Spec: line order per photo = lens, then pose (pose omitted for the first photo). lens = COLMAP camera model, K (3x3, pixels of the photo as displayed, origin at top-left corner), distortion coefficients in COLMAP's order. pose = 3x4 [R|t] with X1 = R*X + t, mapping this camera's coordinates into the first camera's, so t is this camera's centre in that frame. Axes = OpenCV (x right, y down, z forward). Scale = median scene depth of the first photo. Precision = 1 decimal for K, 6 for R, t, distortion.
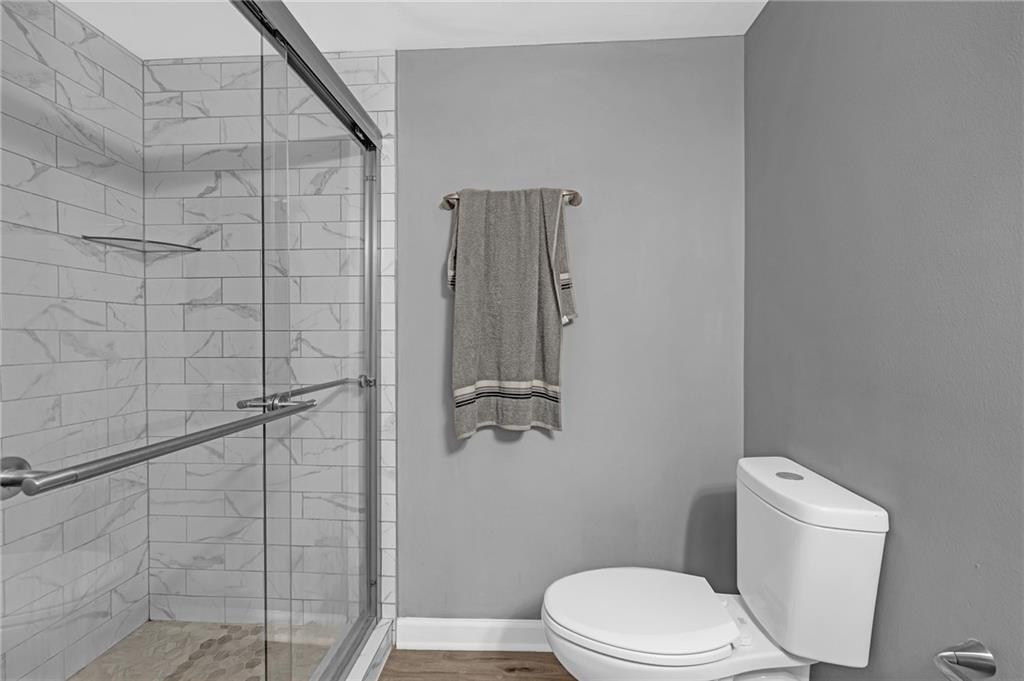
lens RADIAL K [[443.8, 0, 512.0], [0, 443.8, 340.5], [0, 0, 1]] dist [0.001615, -0.000447]
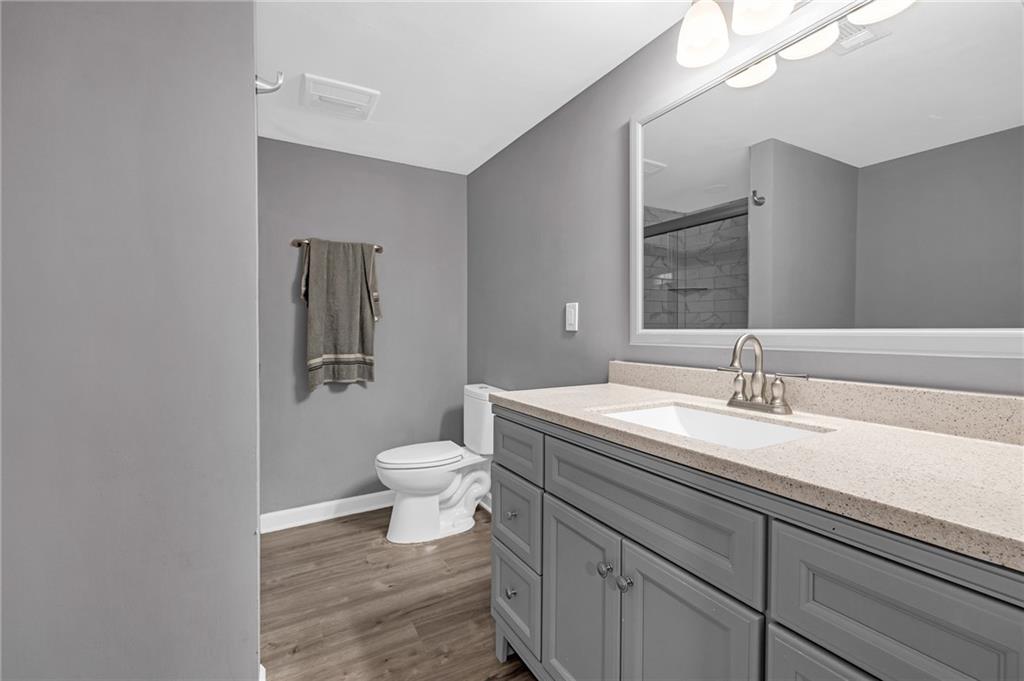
lens RADIAL K [[443.8, 0, 512.0], [0, 443.8, 340.5], [0, 0, 1]] dist [0.001615, -0.000447]
pose [[0.845892, -0.010804, 0.533245, -0.365355], [-0.000424, 0.999781, 0.020929, 0.002208], [-0.533355, -0.017930, 0.845702, -0.787157]]
